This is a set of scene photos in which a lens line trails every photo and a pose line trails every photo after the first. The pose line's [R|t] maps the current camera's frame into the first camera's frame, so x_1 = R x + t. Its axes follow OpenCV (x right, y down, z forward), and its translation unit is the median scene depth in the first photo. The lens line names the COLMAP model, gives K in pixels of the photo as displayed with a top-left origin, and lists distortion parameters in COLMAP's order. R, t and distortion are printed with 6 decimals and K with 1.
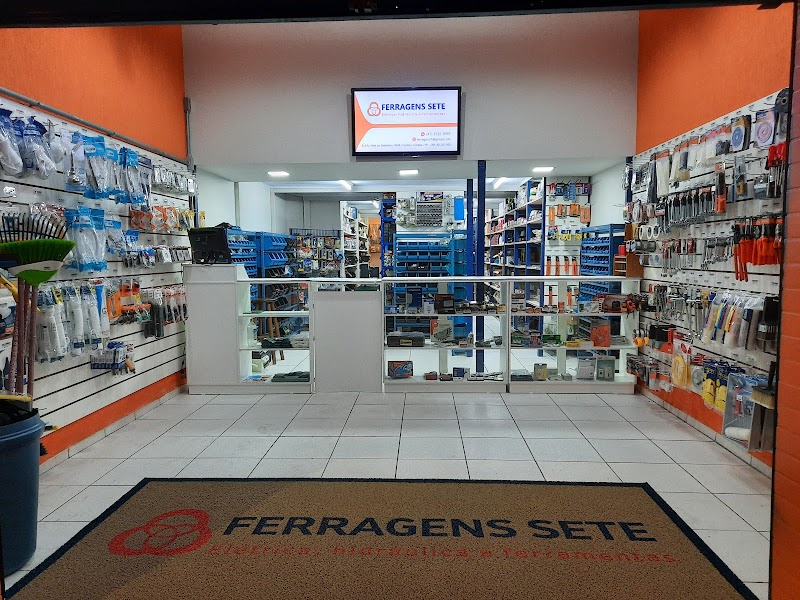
lens RADIAL K [[563.6, 0, 400.0], [0, 563.6, 300.0], [0, 0, 1]] dist [0.029963, -0.000471]
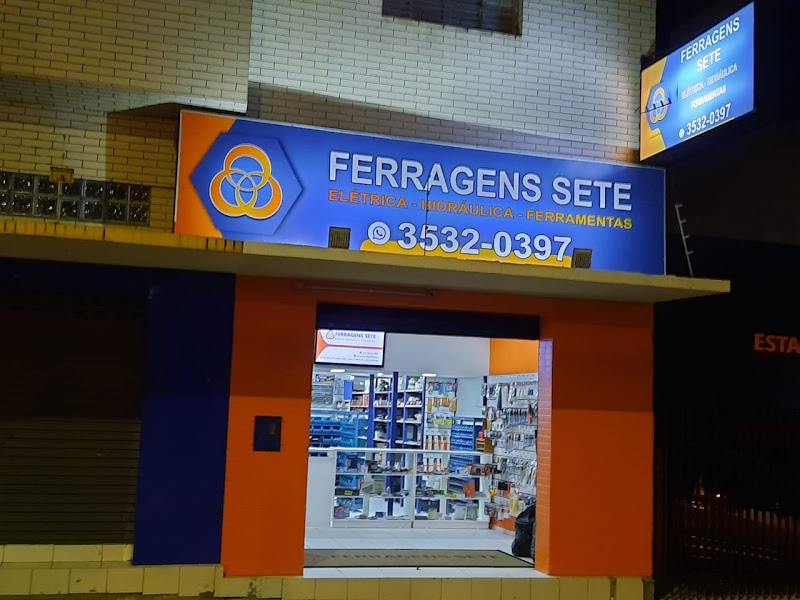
lens RADIAL K [[1063.7, 0, 400.0], [0, 1063.7, 300.0], [0, 0, 1]] dist [0.110814, -0.002868]
pose [[0.942400, 0.077919, 0.325286, -0.643681], [-0.018542, 0.983163, -0.181789, 0.067265], [-0.333974, 0.165286, 0.927977, -1.372726]]
